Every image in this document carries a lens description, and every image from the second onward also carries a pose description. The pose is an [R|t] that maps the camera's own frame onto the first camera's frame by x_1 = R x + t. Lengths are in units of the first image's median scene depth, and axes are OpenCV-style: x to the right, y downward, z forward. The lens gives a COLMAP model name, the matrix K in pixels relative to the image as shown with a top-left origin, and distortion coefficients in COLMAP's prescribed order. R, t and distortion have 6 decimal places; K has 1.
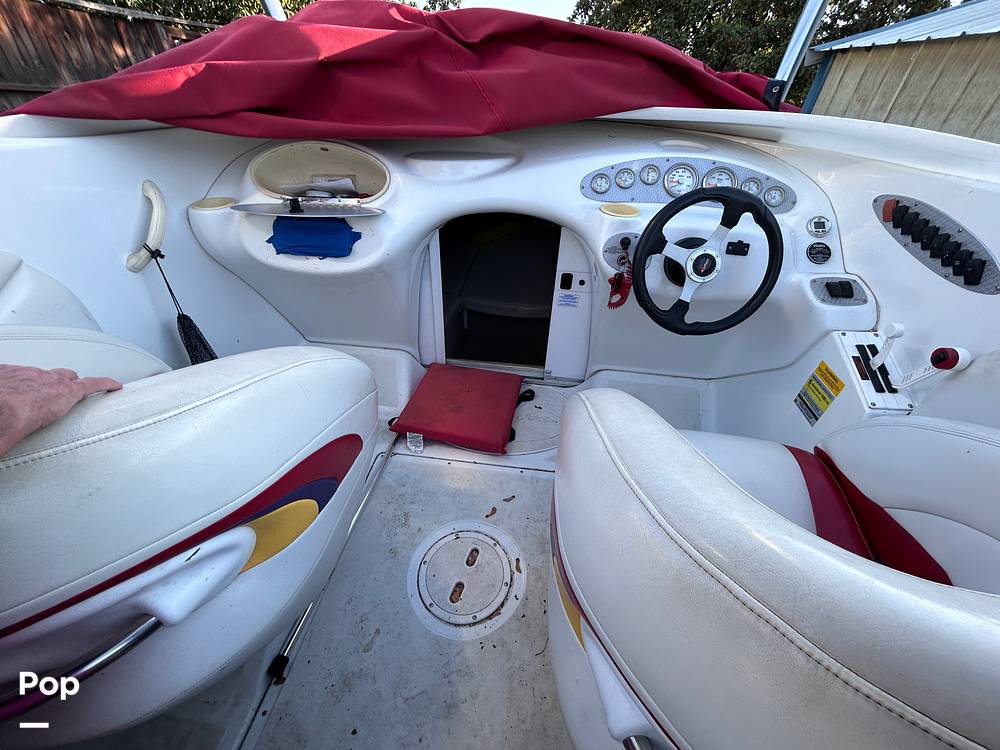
lens RADIAL K [[401.5, 0, 499.6], [0, 401.5, 375.9], [0, 0, 1]] dist [0.001930, 0.000344]
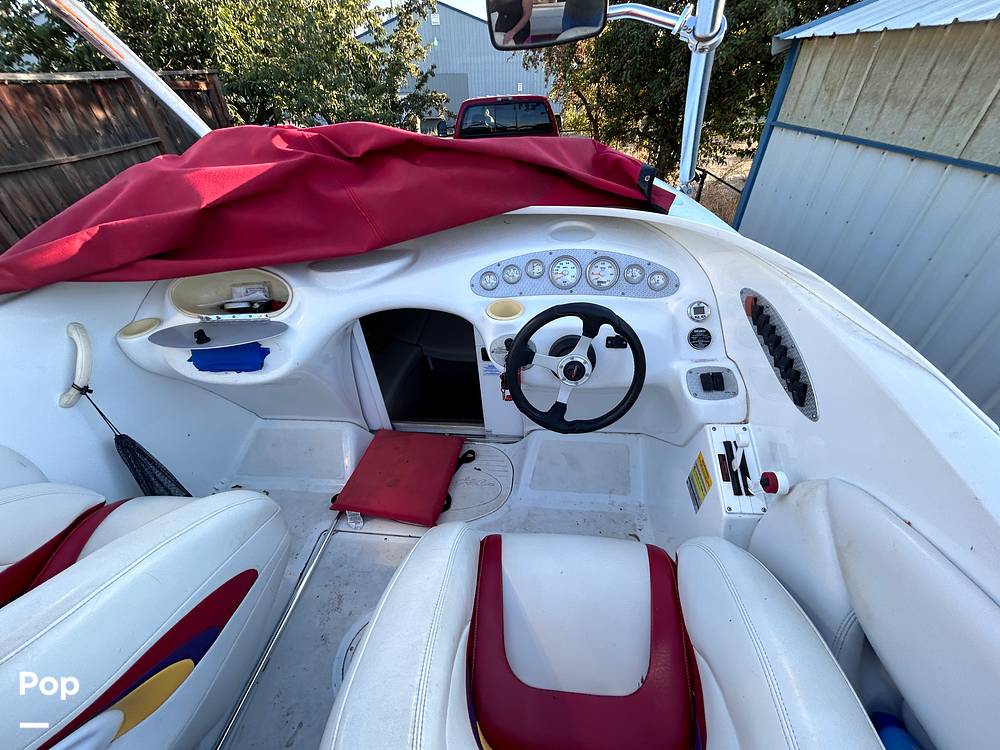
lens RADIAL K [[401.3, 0, 500.0], [0, 401.3, 375.0], [0, 0, 1]] dist [0.000931, 0.000335]
pose [[0.995681, -0.076525, -0.052562, 0.311805], [0.078105, 0.996533, 0.028676, -0.260720], [0.050185, -0.032657, 0.998206, -0.040399]]
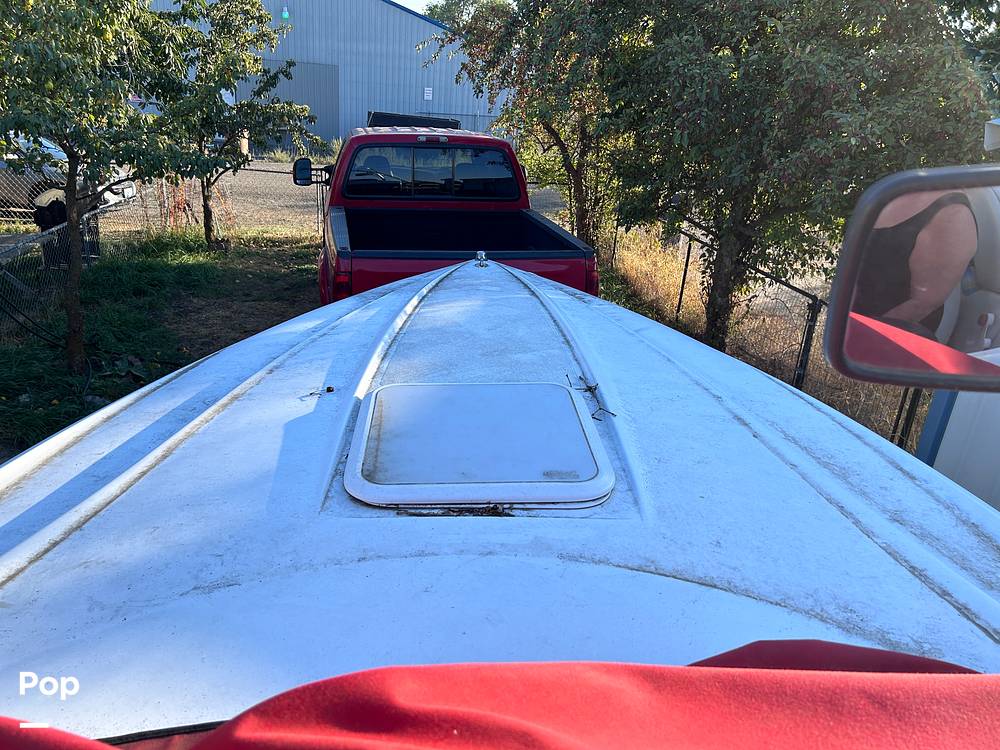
lens RADIAL K [[757.8, 0, 500.0], [0, 757.8, 375.0], [0, 0, 1]] dist [-0.003611, -0.001923]
pose [[0.990014, -0.052981, 0.130638, 0.045504], [0.080571, 0.973073, -0.215955, -1.009806], [-0.115679, 0.224324, 0.967625, 0.633646]]
